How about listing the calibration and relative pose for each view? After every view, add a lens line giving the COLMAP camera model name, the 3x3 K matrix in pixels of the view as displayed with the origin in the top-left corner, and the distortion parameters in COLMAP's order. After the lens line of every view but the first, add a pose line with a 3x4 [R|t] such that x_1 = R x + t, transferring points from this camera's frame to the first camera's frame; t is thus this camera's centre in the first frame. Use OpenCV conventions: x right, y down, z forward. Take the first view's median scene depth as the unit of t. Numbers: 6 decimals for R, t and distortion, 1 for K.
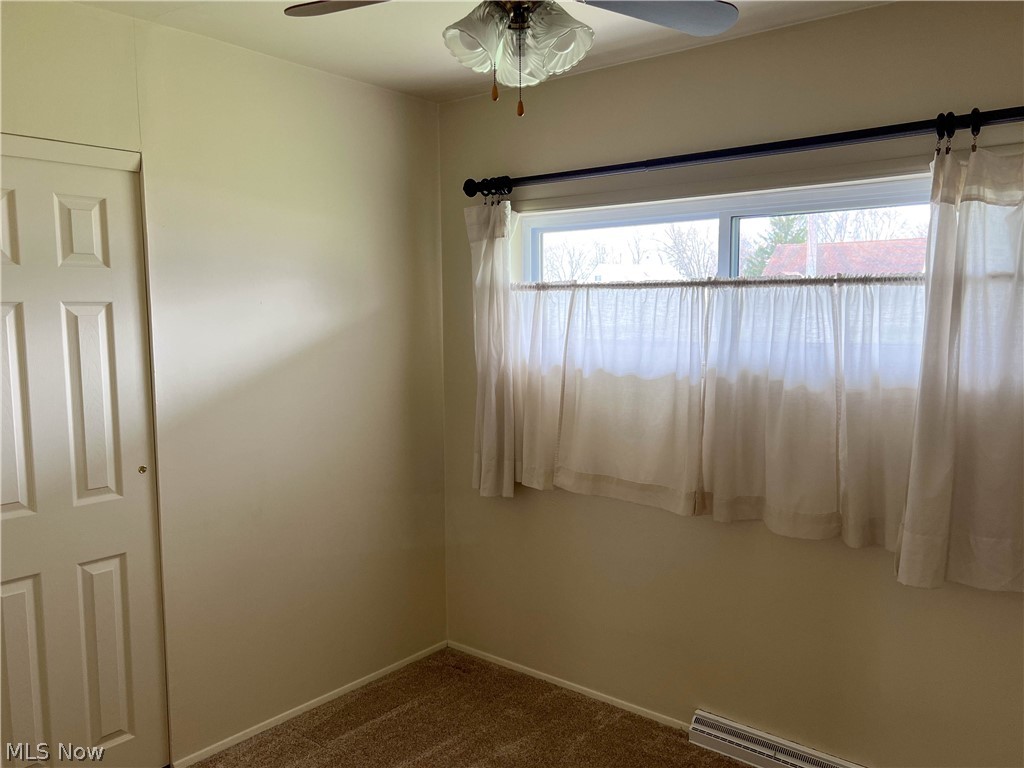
lens RADIAL K [[776.7, 0, 509.3], [0, 776.7, 385.2], [0, 0, 1]] dist [0.049733, -0.046695]
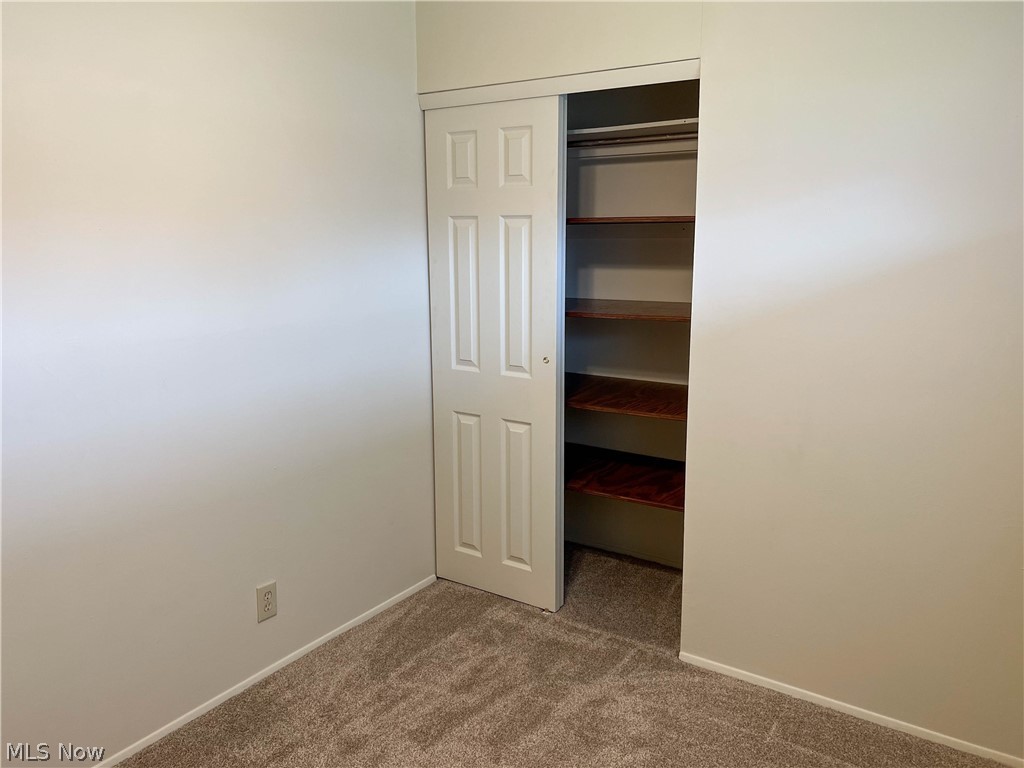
lens RADIAL K [[776.7, 0, 509.3], [0, 776.7, 385.2], [0, 0, 1]] dist [0.049733, -0.046695]
pose [[0.086187, 0.191806, -0.977641, 0.714390], [-0.089934, 0.978784, 0.184102, -0.068349], [0.992211, 0.072056, 0.101608, 0.877408]]
